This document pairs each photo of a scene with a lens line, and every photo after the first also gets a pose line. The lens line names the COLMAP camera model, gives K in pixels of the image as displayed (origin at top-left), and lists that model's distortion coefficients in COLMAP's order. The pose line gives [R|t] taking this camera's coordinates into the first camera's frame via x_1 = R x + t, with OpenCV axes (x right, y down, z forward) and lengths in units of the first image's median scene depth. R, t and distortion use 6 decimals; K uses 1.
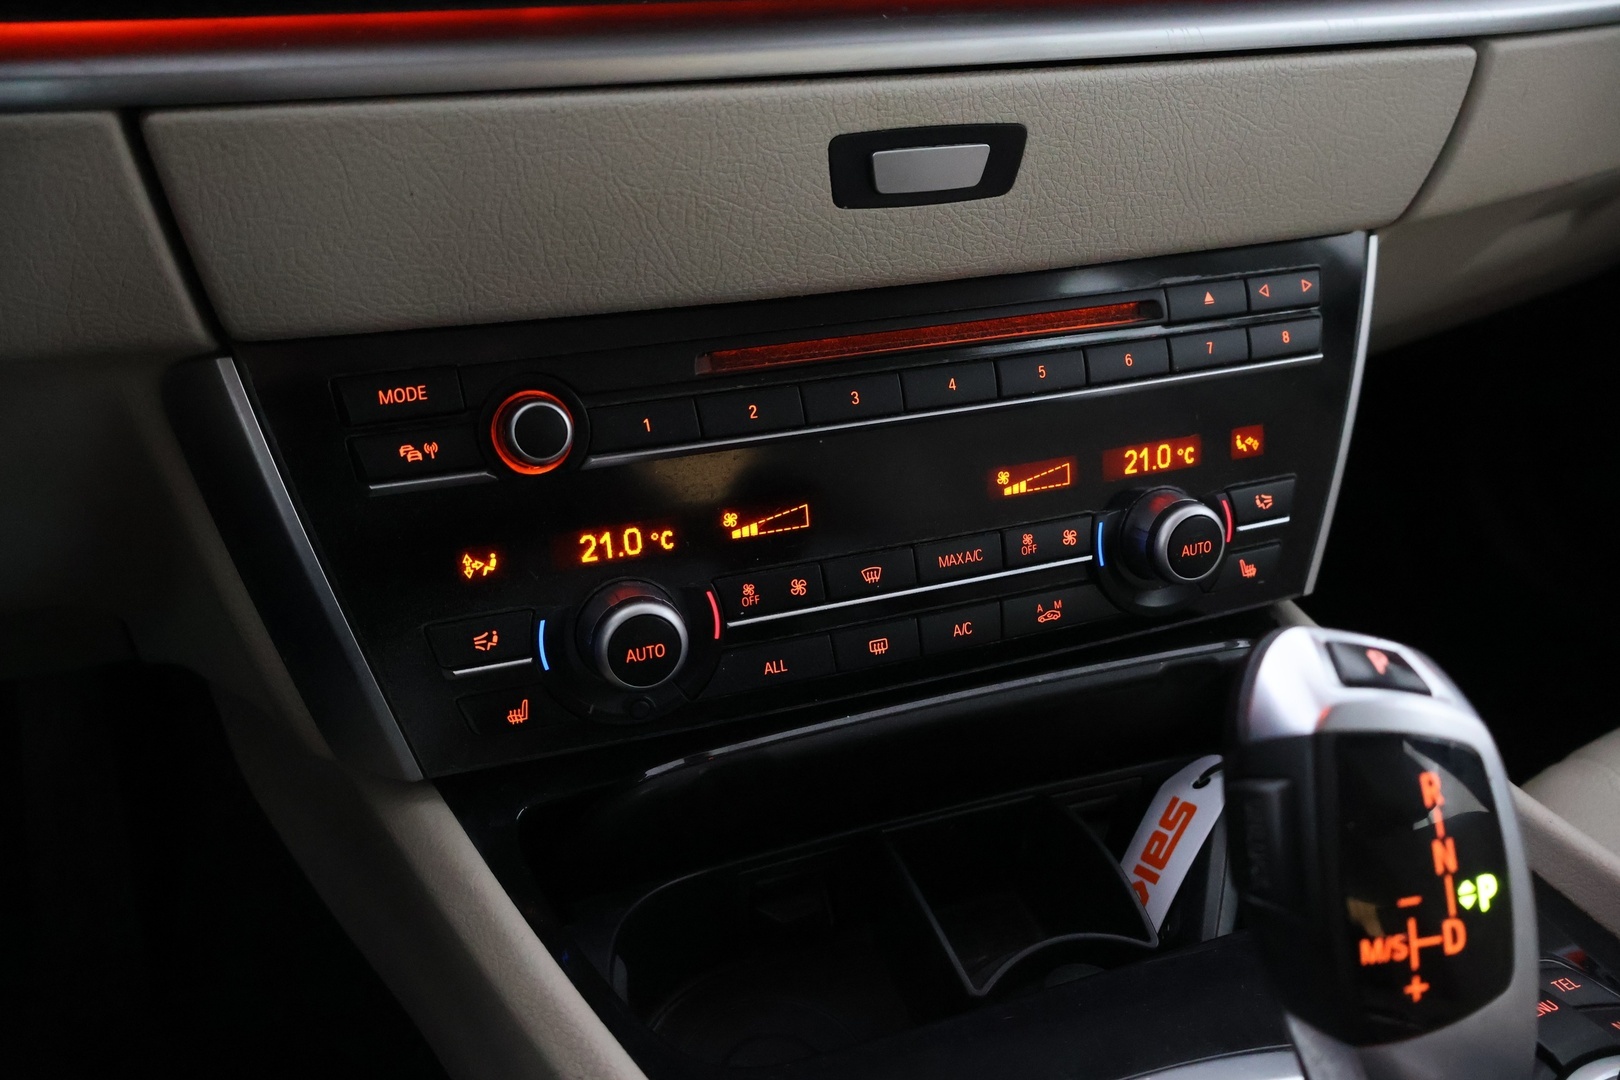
lens RADIAL K [[1365.5, 0, 805.7], [0, 1365.5, 534.8], [0, 0, 1]] dist [-0.004985, -0.005538]
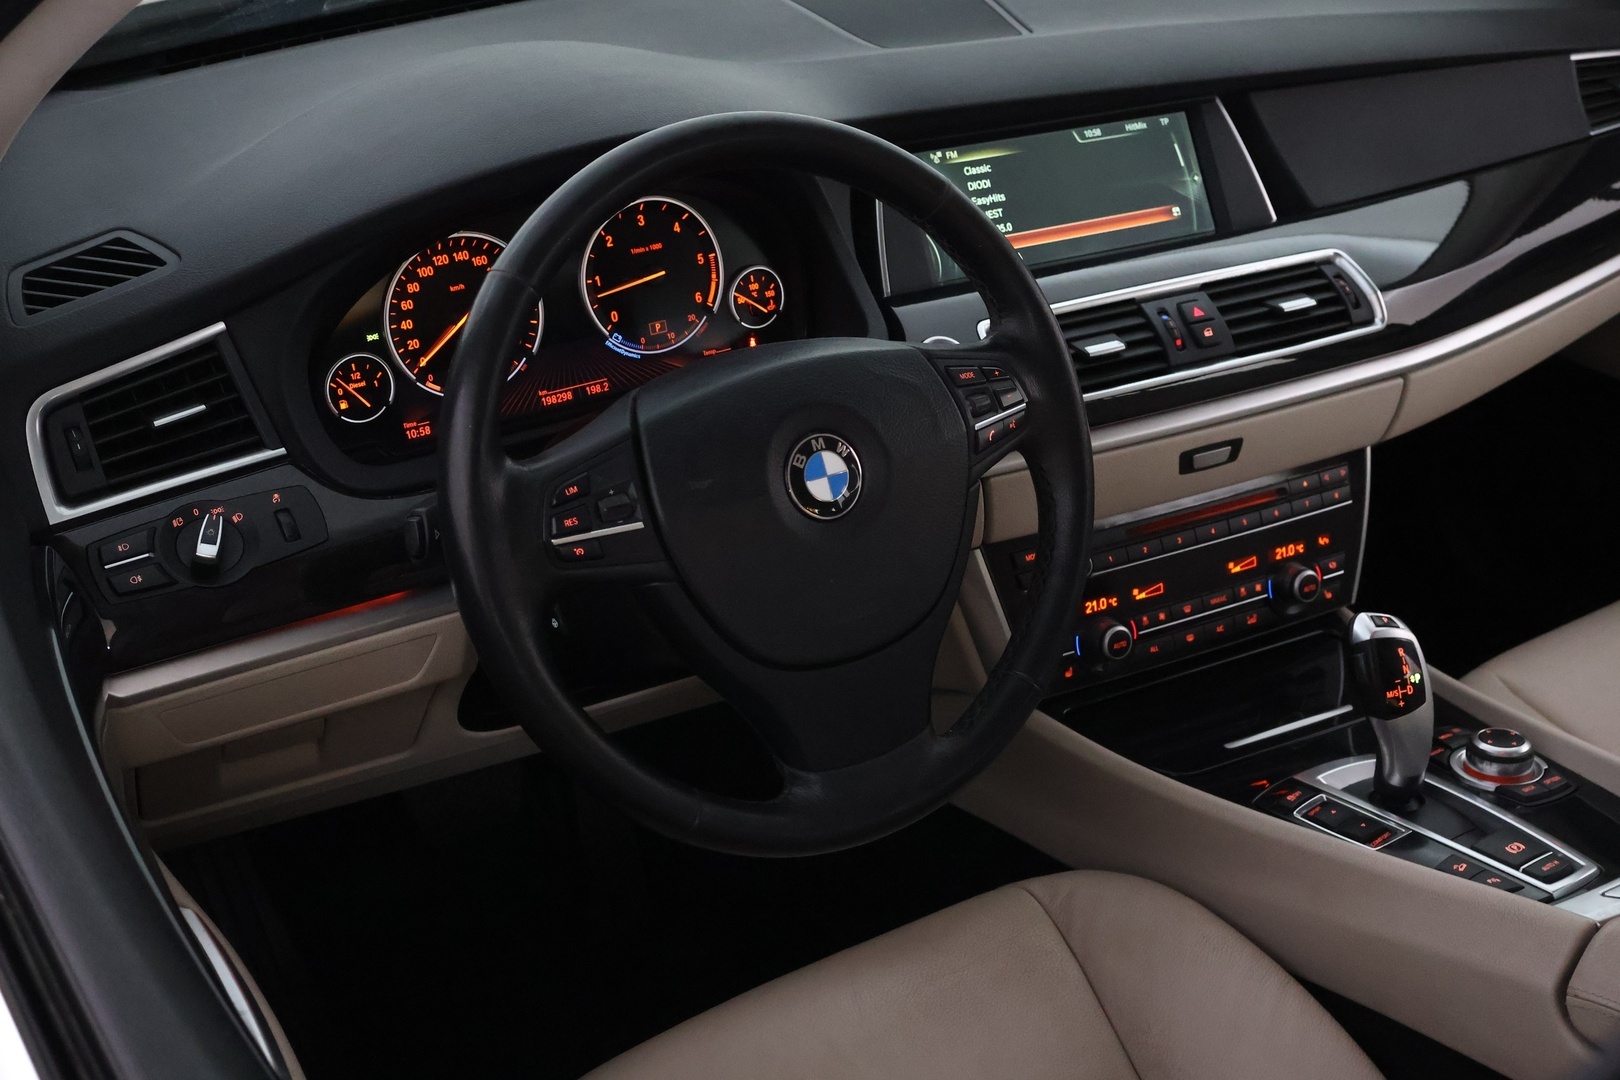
lens RADIAL K [[1902.2, 0, 805.6], [0, 1902.2, 527.7], [0, 0, 1]] dist [0.004168, 0.000000]
pose [[0.991508, -0.074773, 0.106404, -0.998944], [0.077111, 0.996860, -0.018023, -0.109870], [-0.104722, 0.026075, 0.994160, -2.378872]]
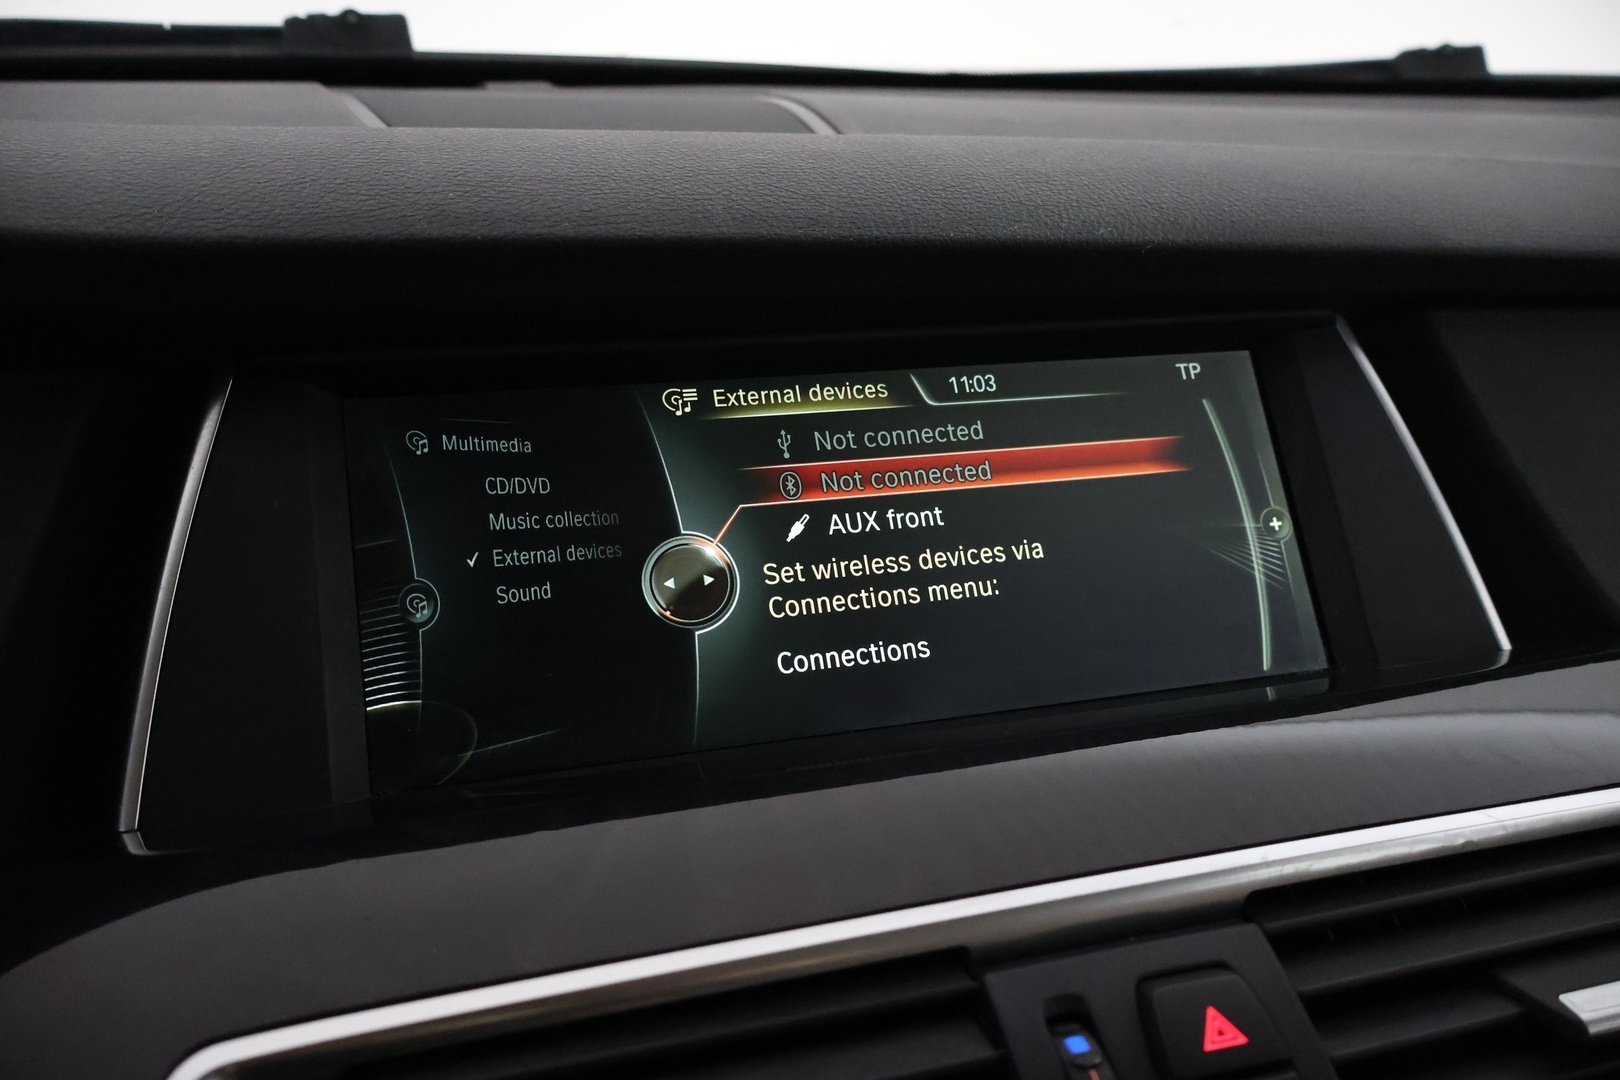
lens RADIAL K [[1365.5, 0, 807.2], [0, 1365.5, 537.9], [0, 0, 1]] dist [-0.004985, -0.005538]
pose [[0.997326, -0.003447, -0.073005, -0.066951], [-0.012206, 0.977004, -0.212870, -0.573998], [0.072060, 0.213192, 0.974349, 0.225178]]
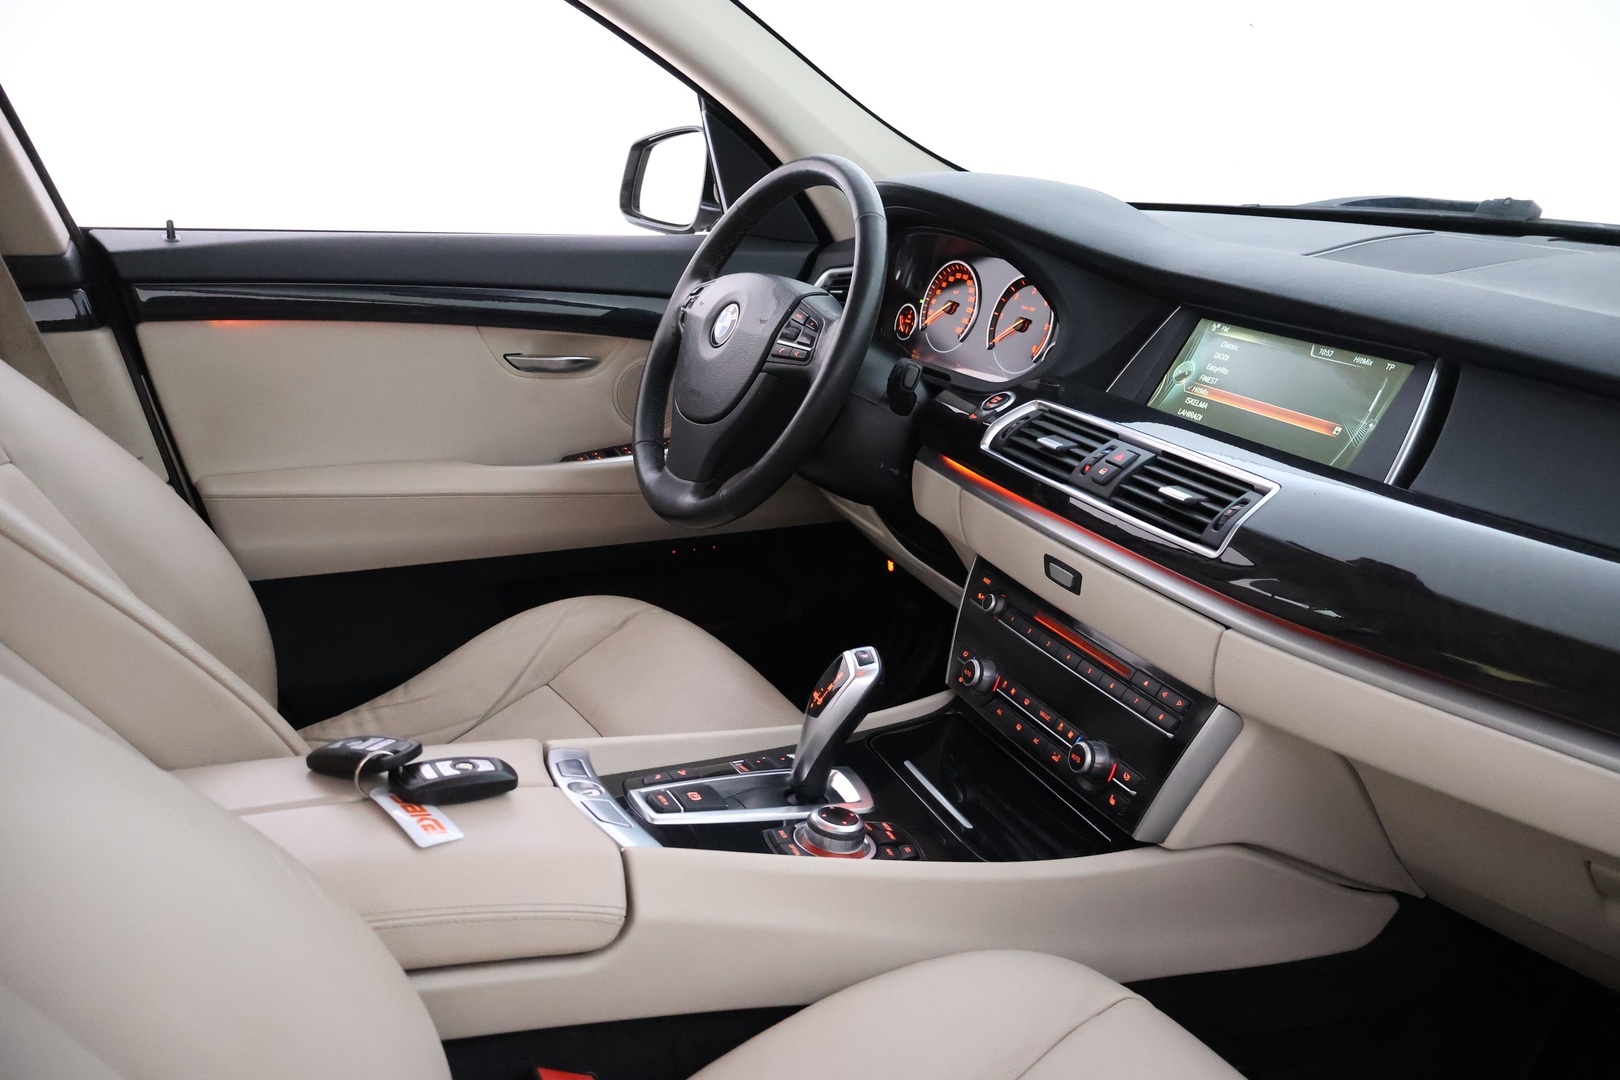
lens RADIAL K [[1365.5, 0, 812.0], [0, 1365.5, 546.1], [0, 0, 1]] dist [-0.004985, -0.005538]
pose [[0.006996, 0.269135, -0.963077, 2.669359], [-0.519992, 0.823625, 0.226388, -0.642577], [0.854143, 0.499208, 0.145710, 0.048475]]
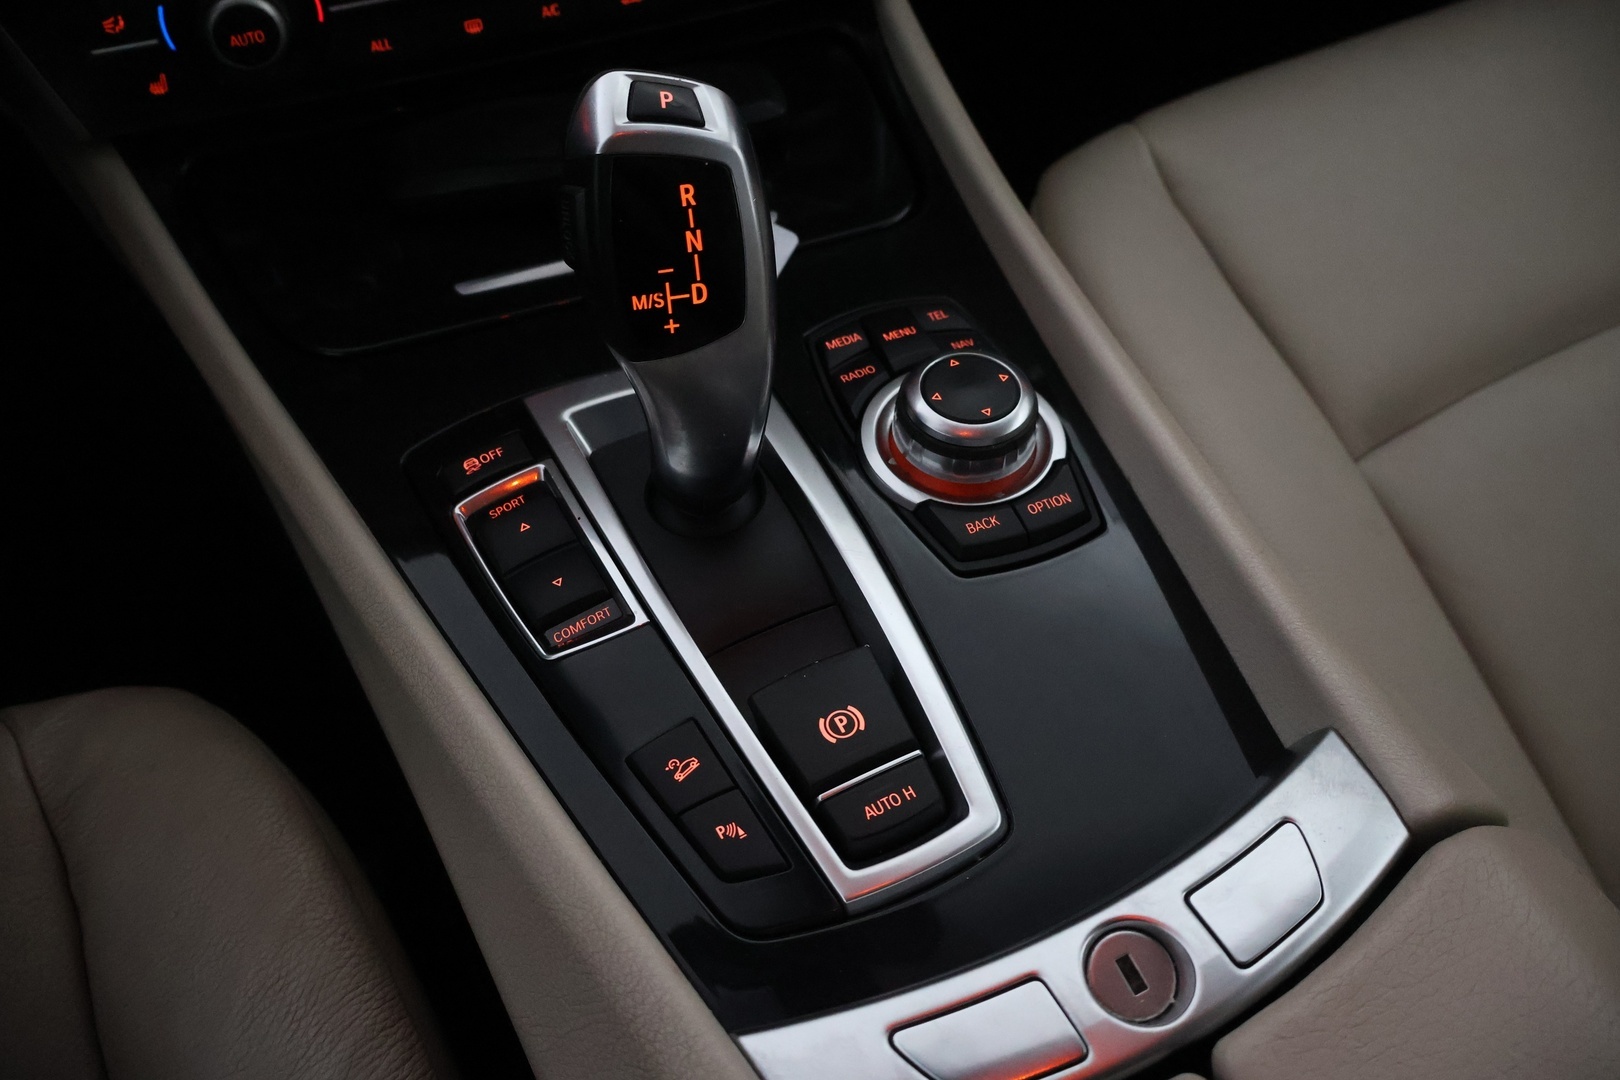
lens RADIAL K [[1365.5, 0, 811.2], [0, 1365.5, 553.6], [0, 0, 1]] dist [-0.004985, -0.005538]
pose [[0.999603, 0.013904, 0.024486, 0.327145], [-0.024294, 0.865515, 0.500294, -0.122731], [-0.014237, -0.500690, 0.865509, -0.257411]]
